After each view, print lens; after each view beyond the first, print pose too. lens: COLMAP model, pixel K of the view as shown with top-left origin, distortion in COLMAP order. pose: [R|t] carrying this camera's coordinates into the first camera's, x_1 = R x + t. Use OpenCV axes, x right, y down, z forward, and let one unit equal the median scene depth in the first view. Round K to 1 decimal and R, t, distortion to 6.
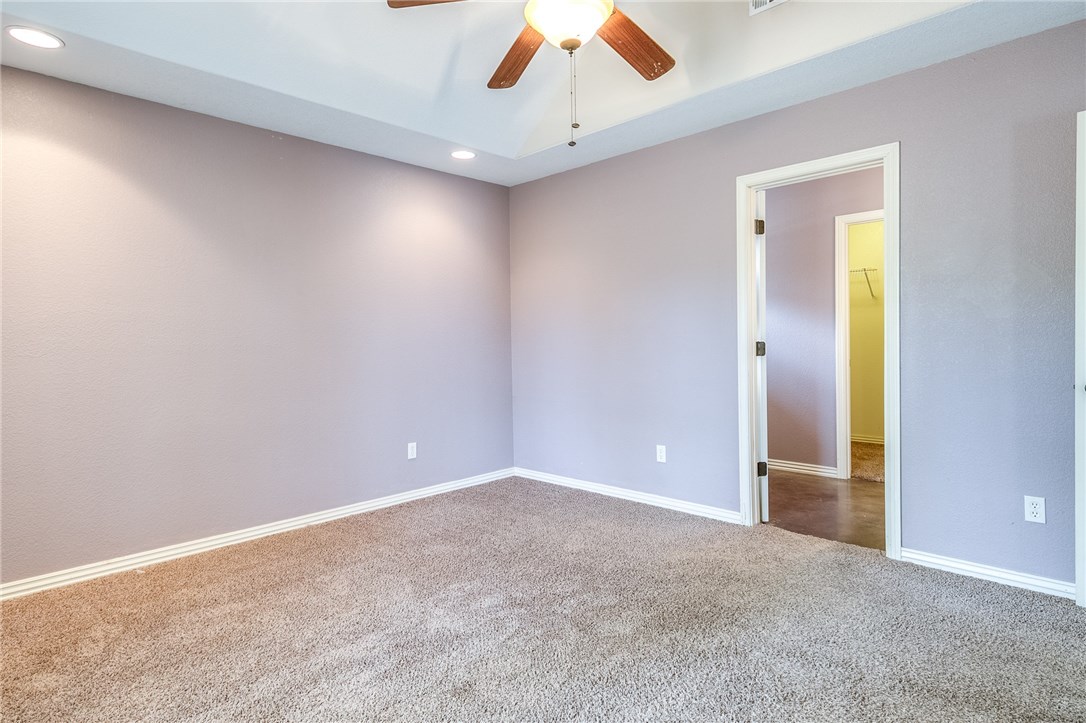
lens RADIAL K [[562.7, 0, 540.5], [0, 562.7, 347.2], [0, 0, 1]] dist [0.020095, -0.000742]
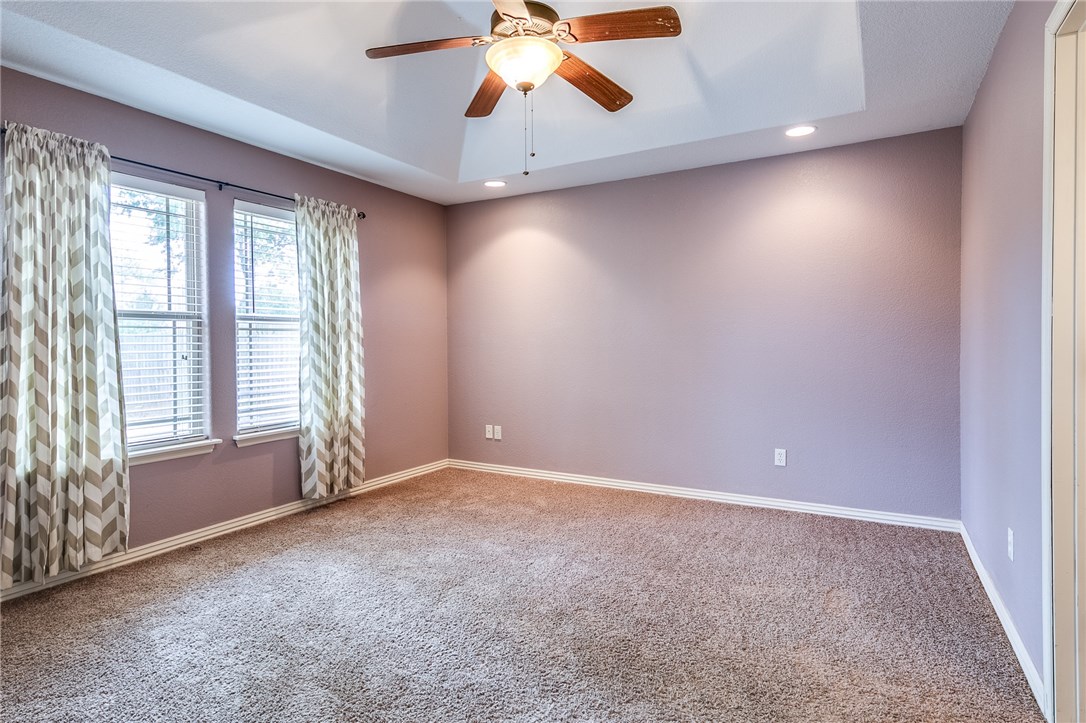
lens RADIAL K [[562.7, 0, 540.5], [0, 562.7, 347.2], [0, 0, 1]] dist [0.020095, -0.000742]
pose [[0.301848, 0.022761, -0.953084, 0.785357], [-0.014705, 0.999707, 0.019218, -0.020182], [0.953243, 0.008214, 0.302094, 0.464651]]
